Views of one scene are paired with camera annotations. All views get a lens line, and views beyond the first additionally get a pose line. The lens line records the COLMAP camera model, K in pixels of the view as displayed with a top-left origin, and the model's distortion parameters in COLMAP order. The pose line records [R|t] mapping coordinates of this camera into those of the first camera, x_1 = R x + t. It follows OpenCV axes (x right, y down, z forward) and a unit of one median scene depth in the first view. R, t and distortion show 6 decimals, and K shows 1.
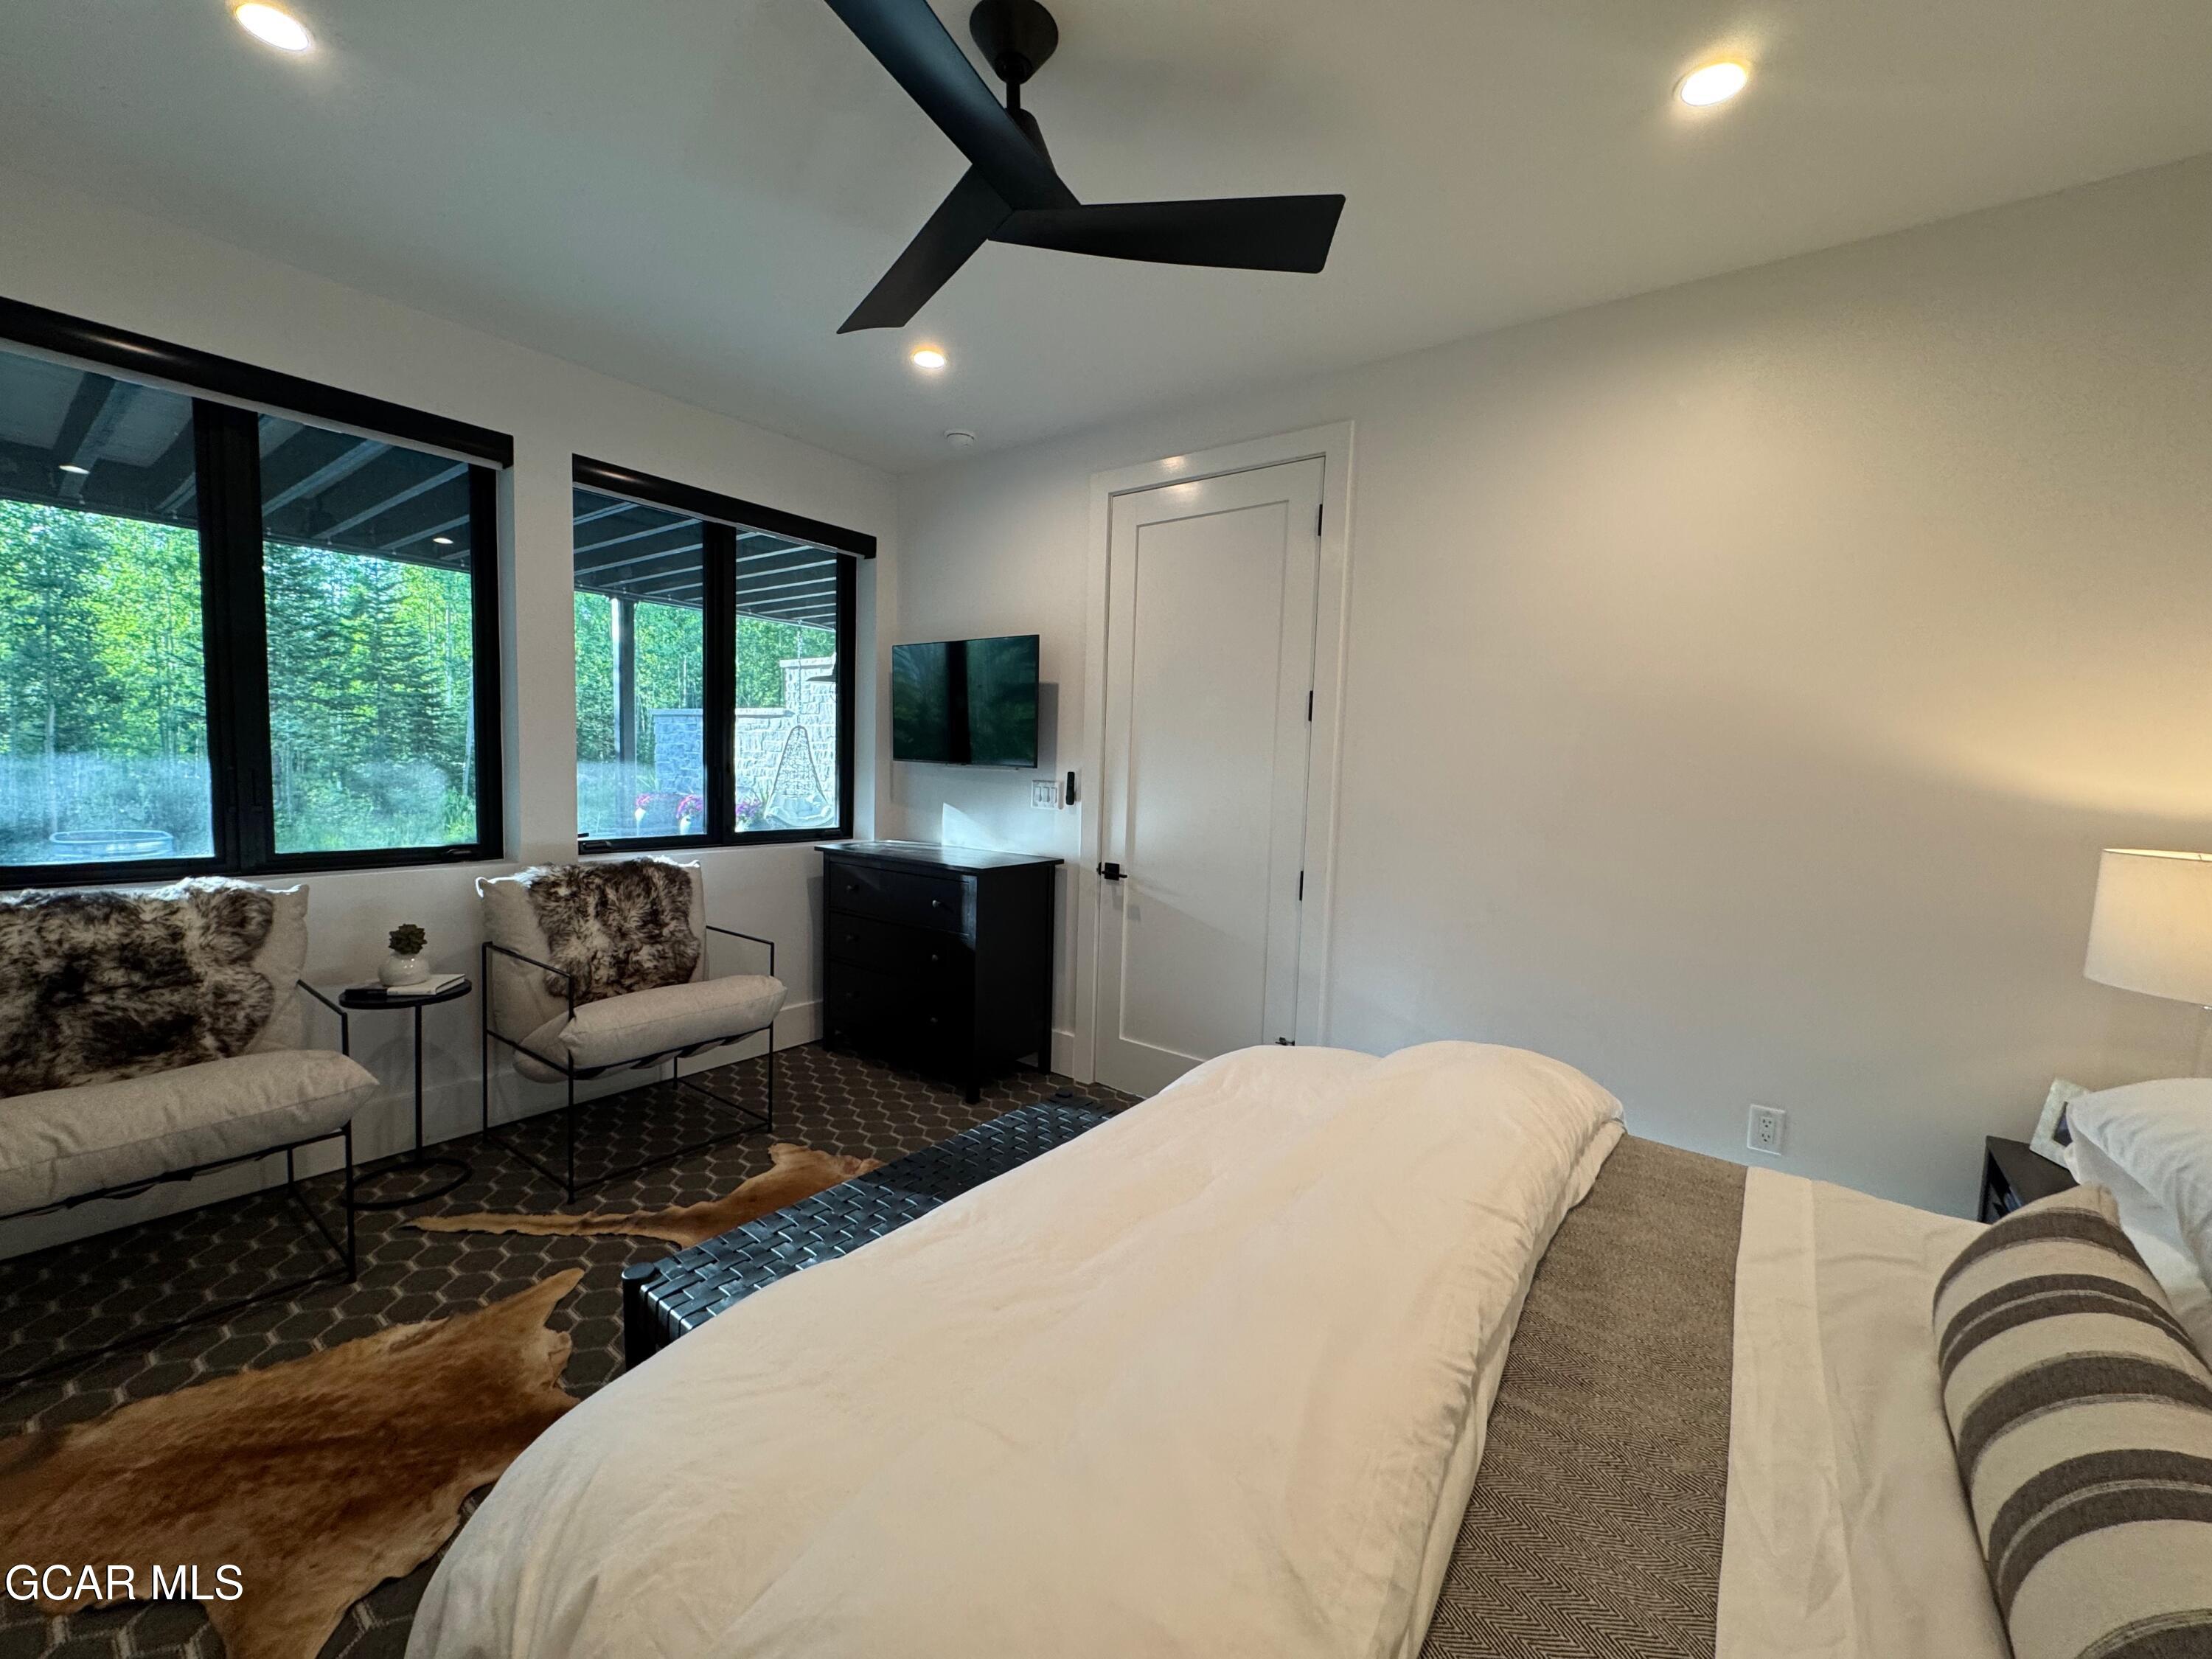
lens RADIAL K [[886.8, 0, 1102.1], [0, 886.8, 827.6], [0, 0, 1]] dist [0.004335, 0.000588]
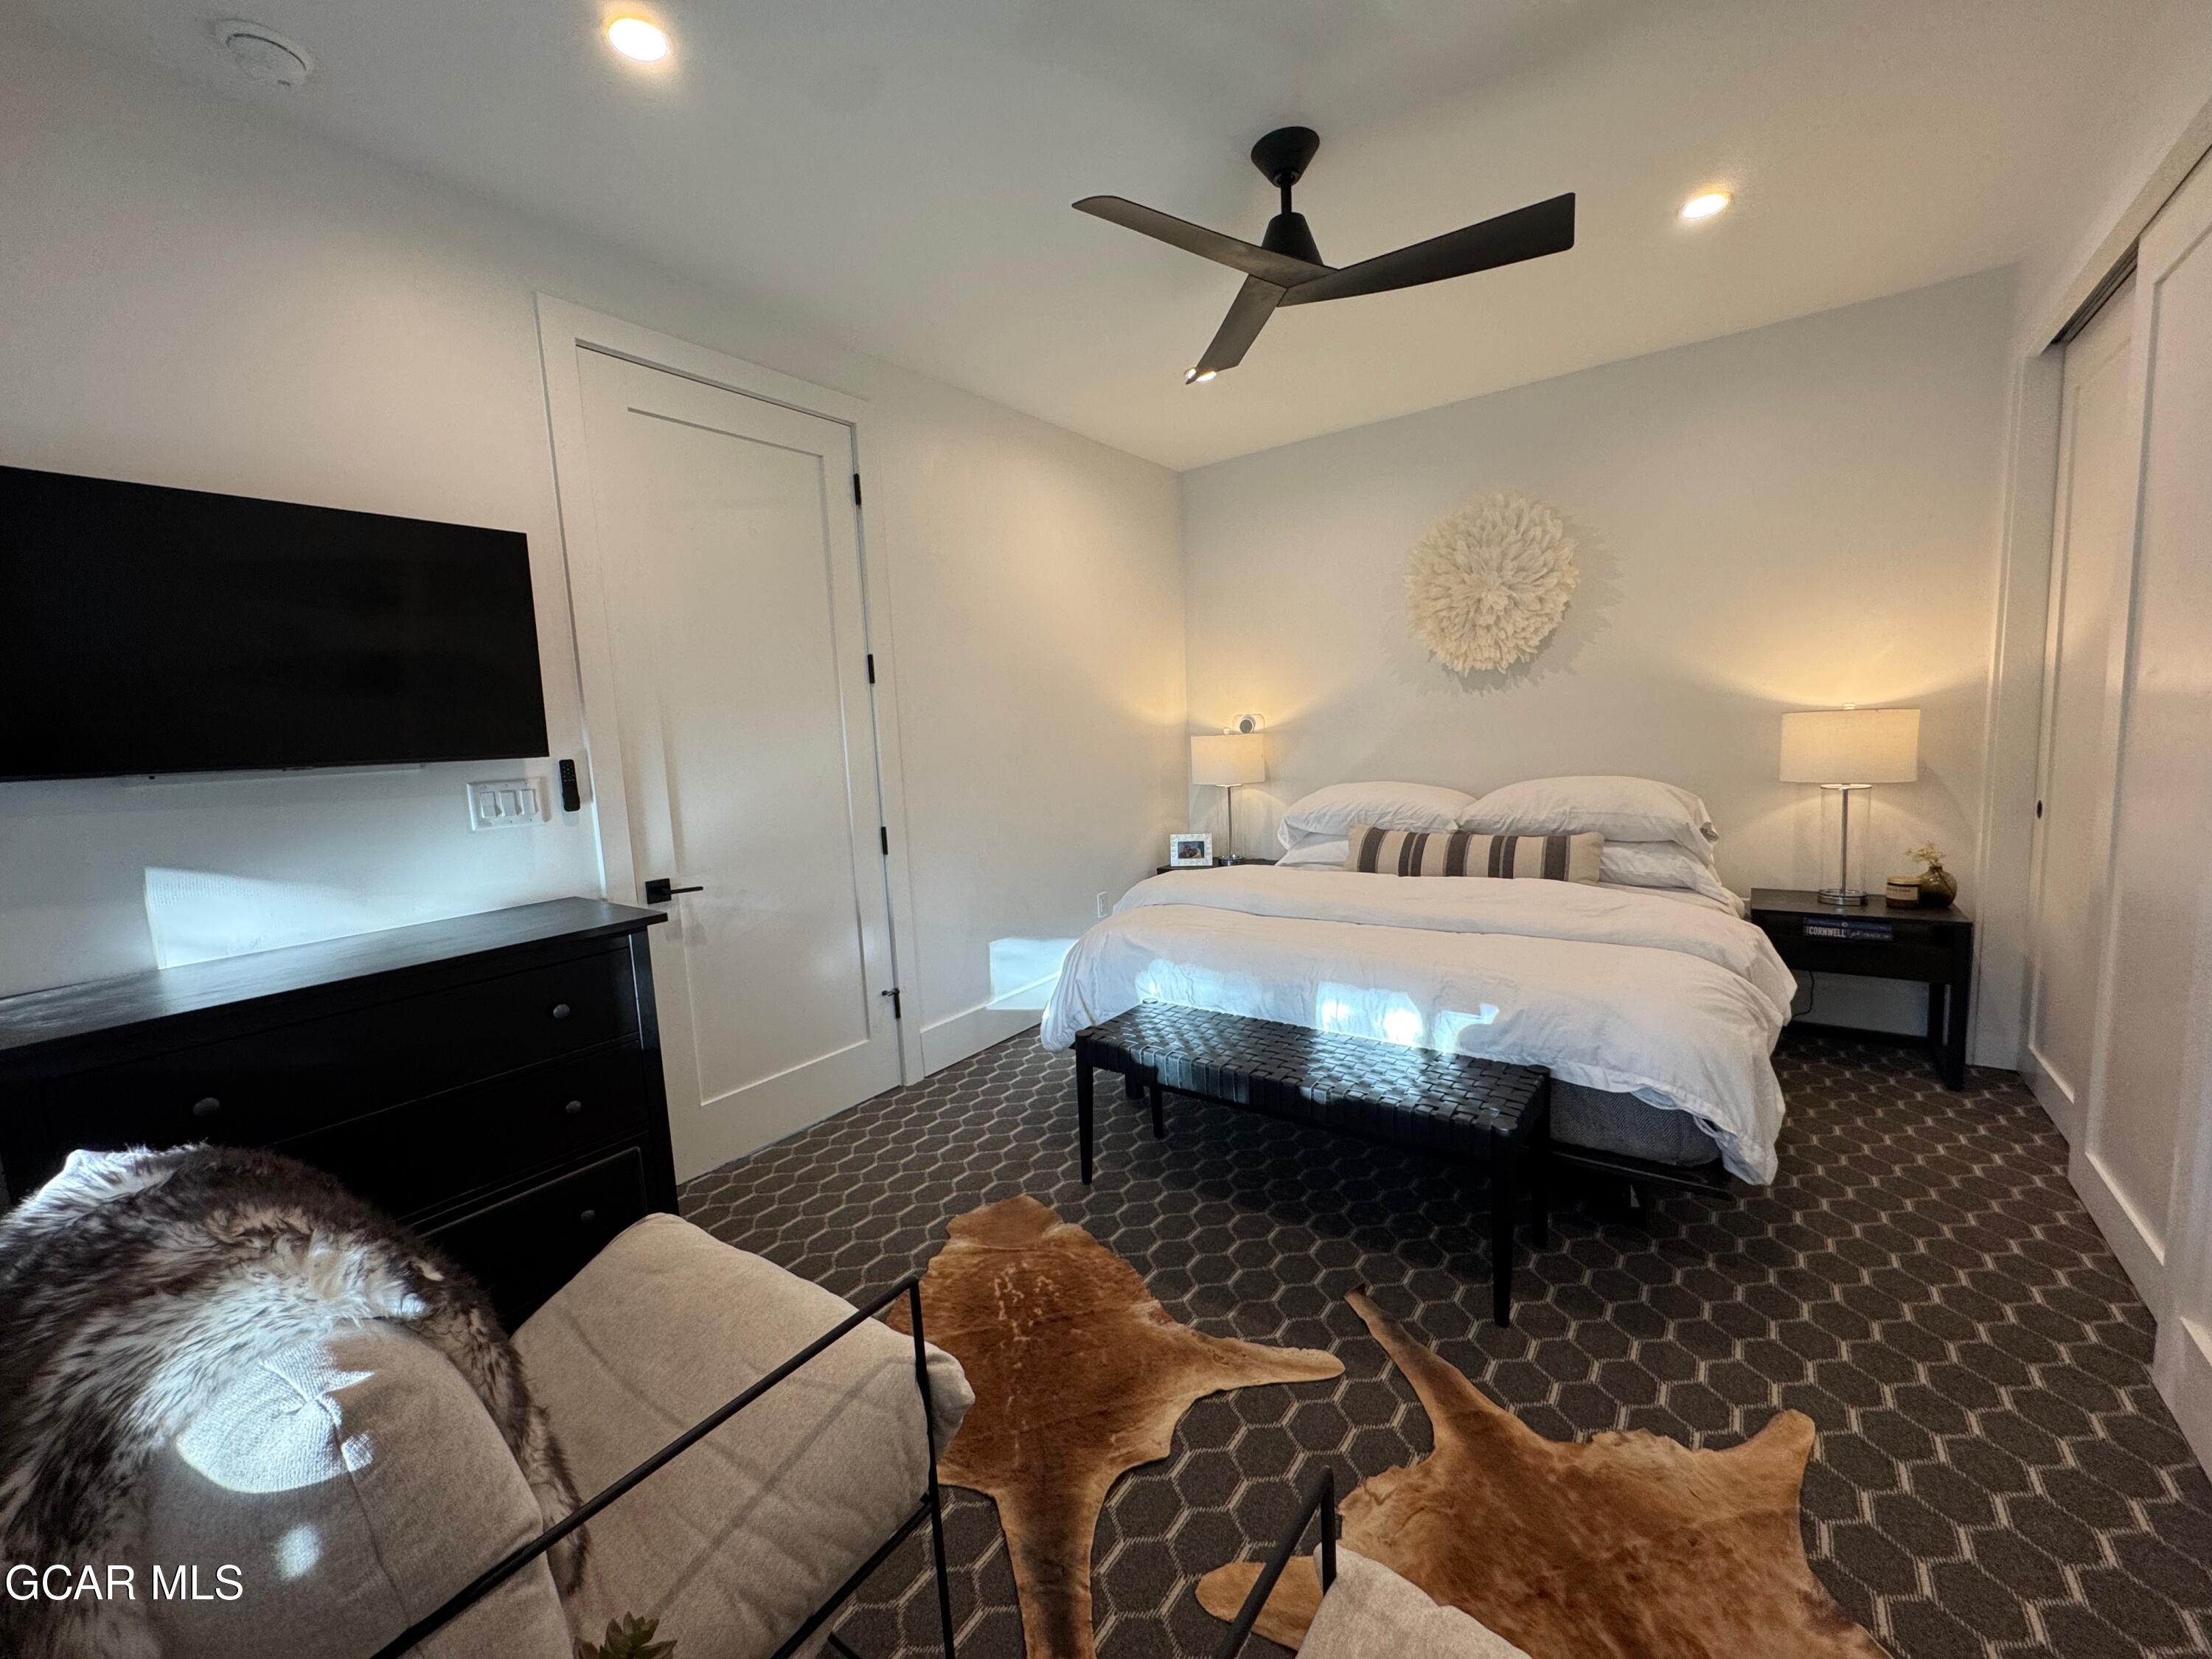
lens RADIAL K [[886.8, 0, 1104.0], [0, 886.8, 826.1], [0, 0, 1]] dist [0.004335, 0.000588]
pose [[-0.025075, -0.141598, 0.989607, -0.685249], [0.118874, 0.982472, 0.143590, -0.061359], [-0.992593, 0.121239, -0.007803, 0.623824]]
